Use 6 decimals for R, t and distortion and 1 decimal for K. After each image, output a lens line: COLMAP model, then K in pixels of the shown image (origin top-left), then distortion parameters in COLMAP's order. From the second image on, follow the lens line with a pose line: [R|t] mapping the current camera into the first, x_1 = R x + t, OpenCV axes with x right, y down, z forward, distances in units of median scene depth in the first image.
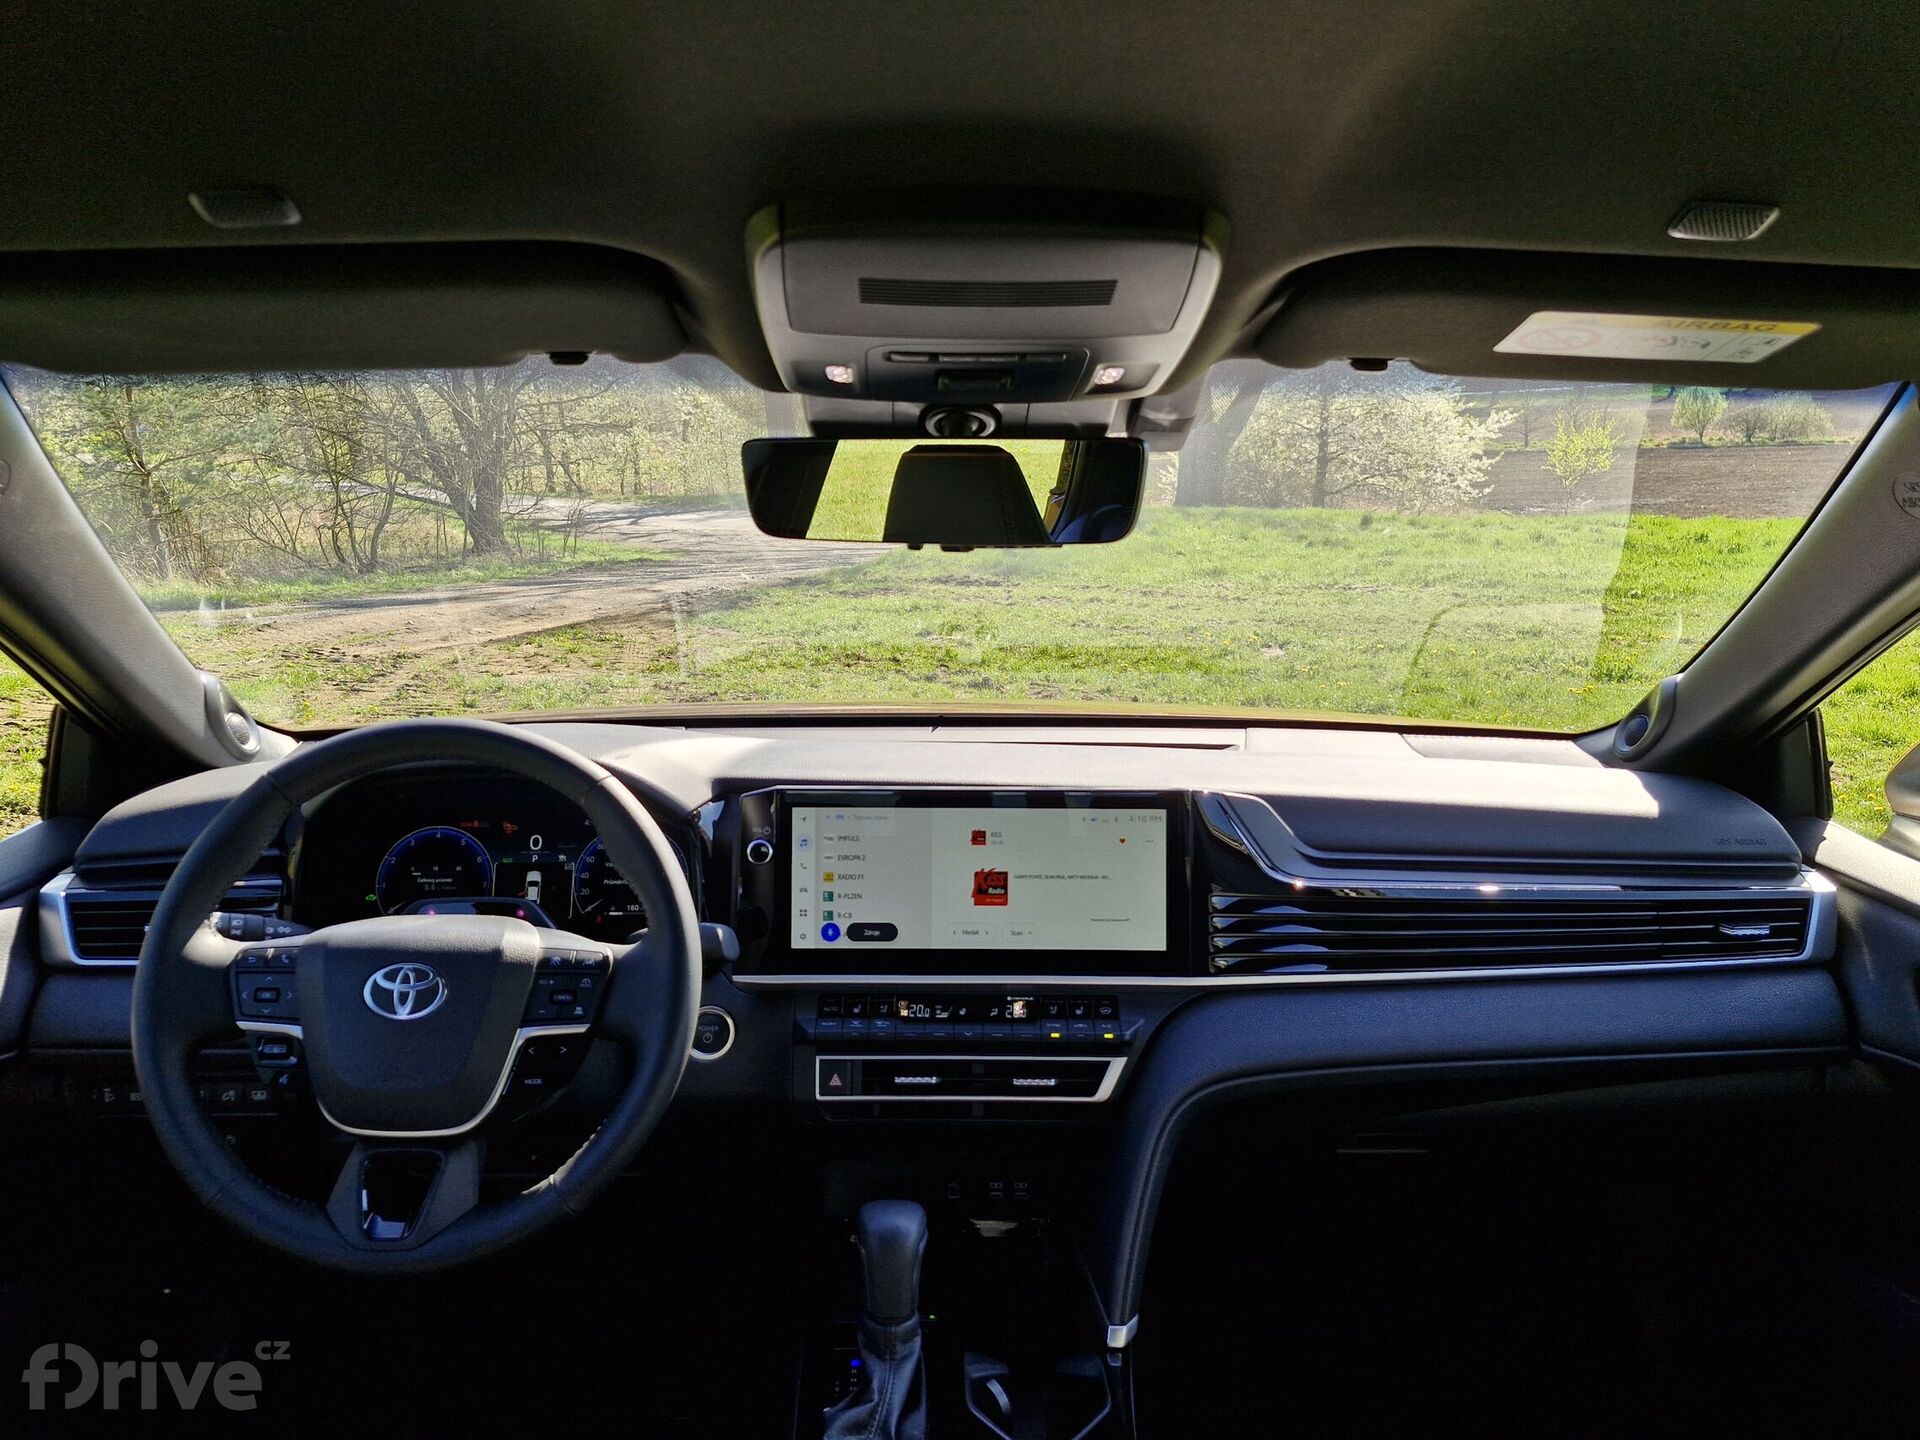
lens RADIAL K [[1438.0, 0, 960.0], [0, 1438.0, 720.0], [0, 0, 1]] dist [0.112962, -0.157117]
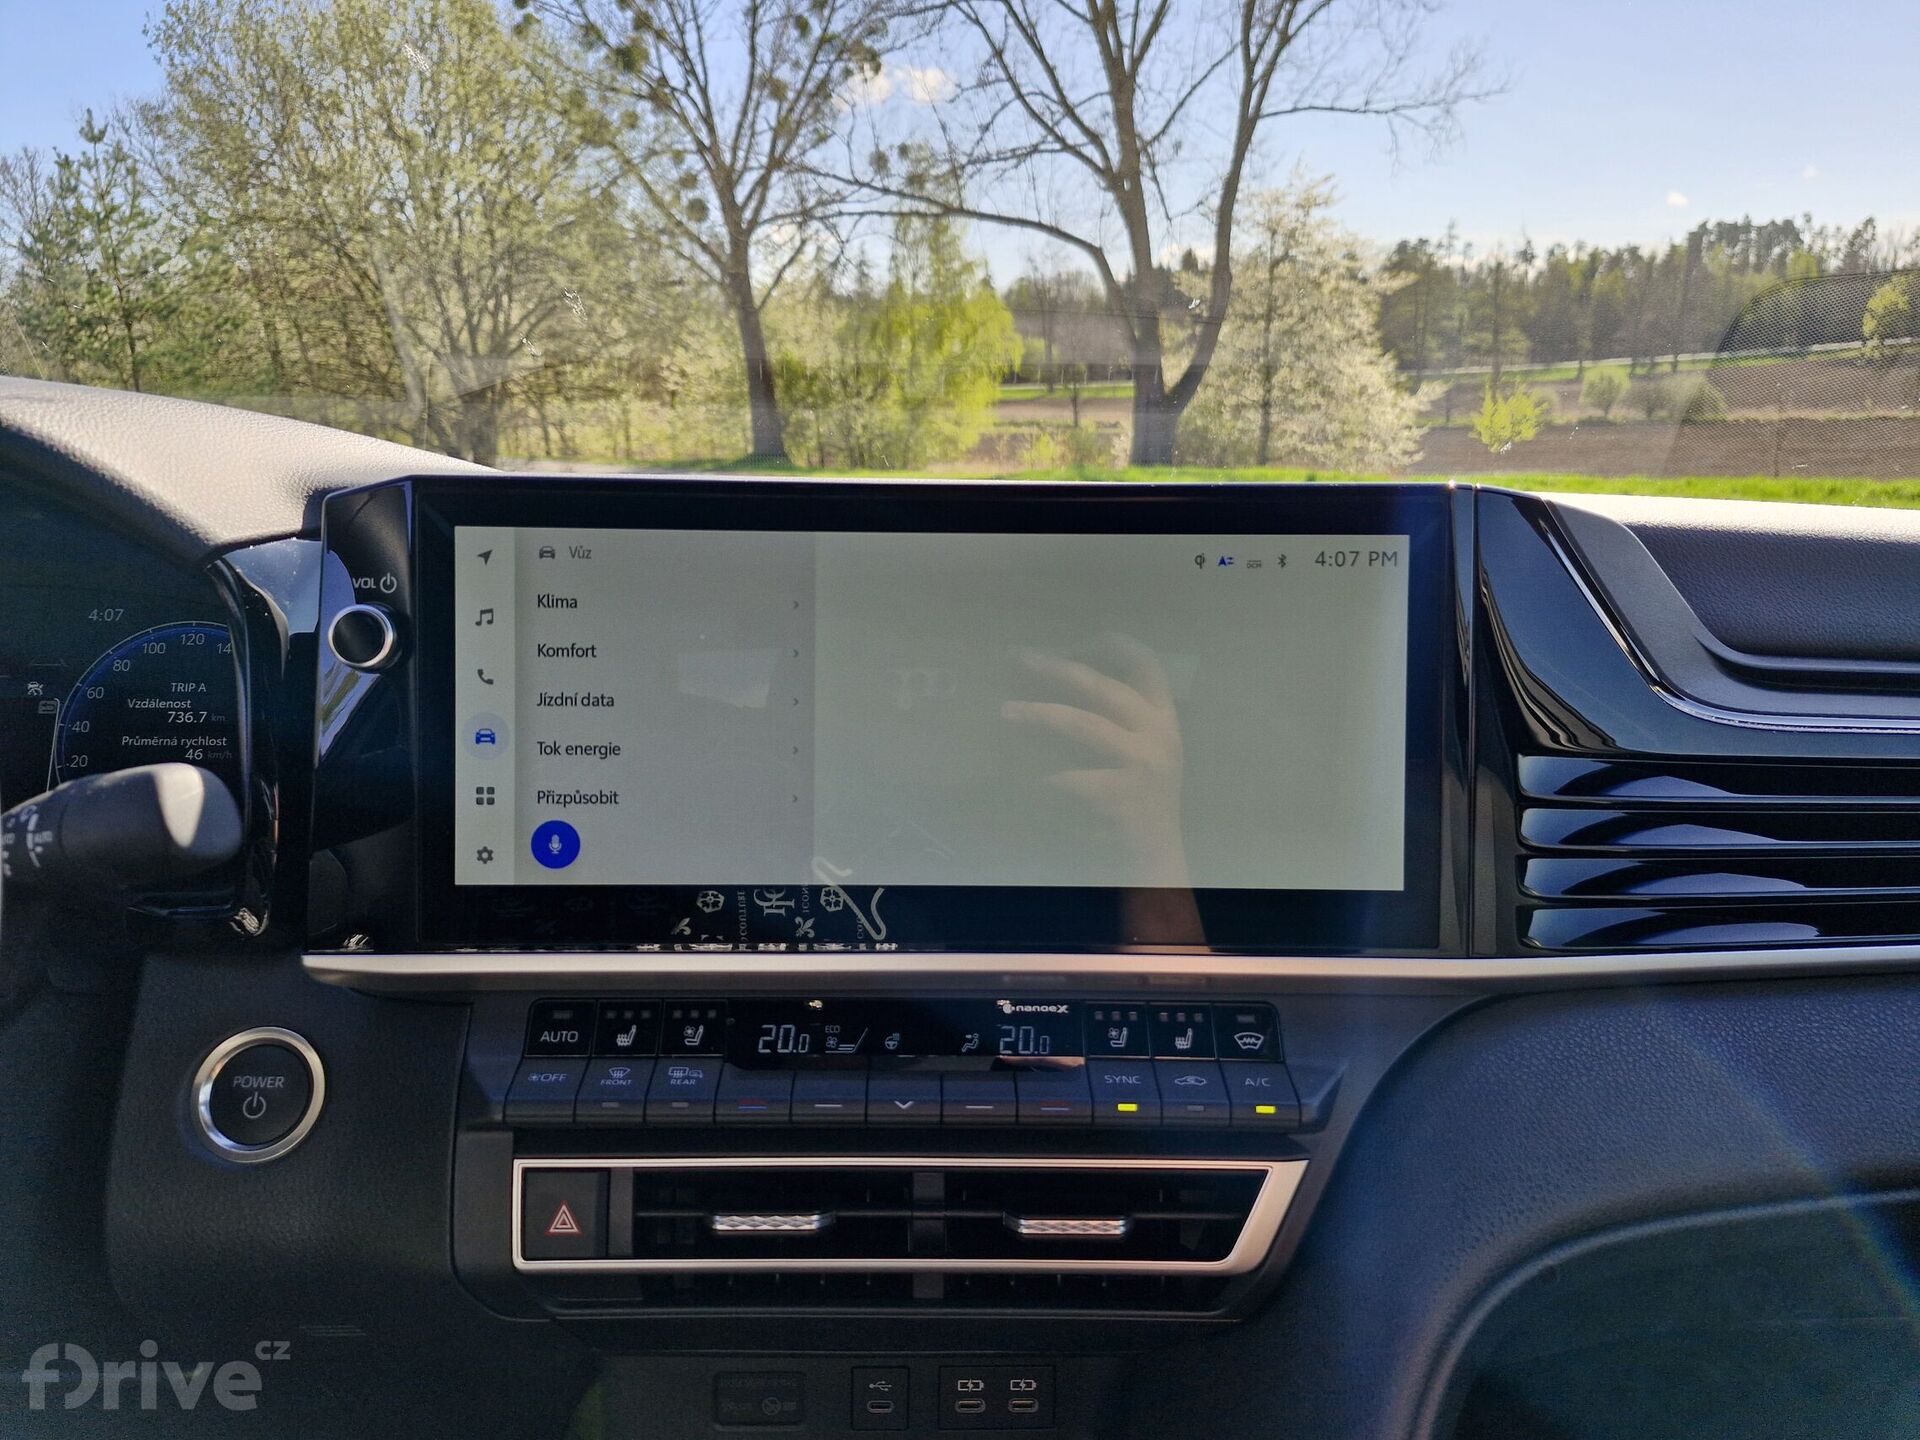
lens RADIAL K [[1438.0, 0, 960.0], [0, 1438.0, 720.0], [0, 0, 1]] dist [0.112962, -0.157117]
pose [[0.999754, 0.004418, 0.021742, 0.011724], [-0.005363, 0.999034, 0.043618, 0.095995], [-0.021529, -0.043724, 0.998812, 0.608510]]
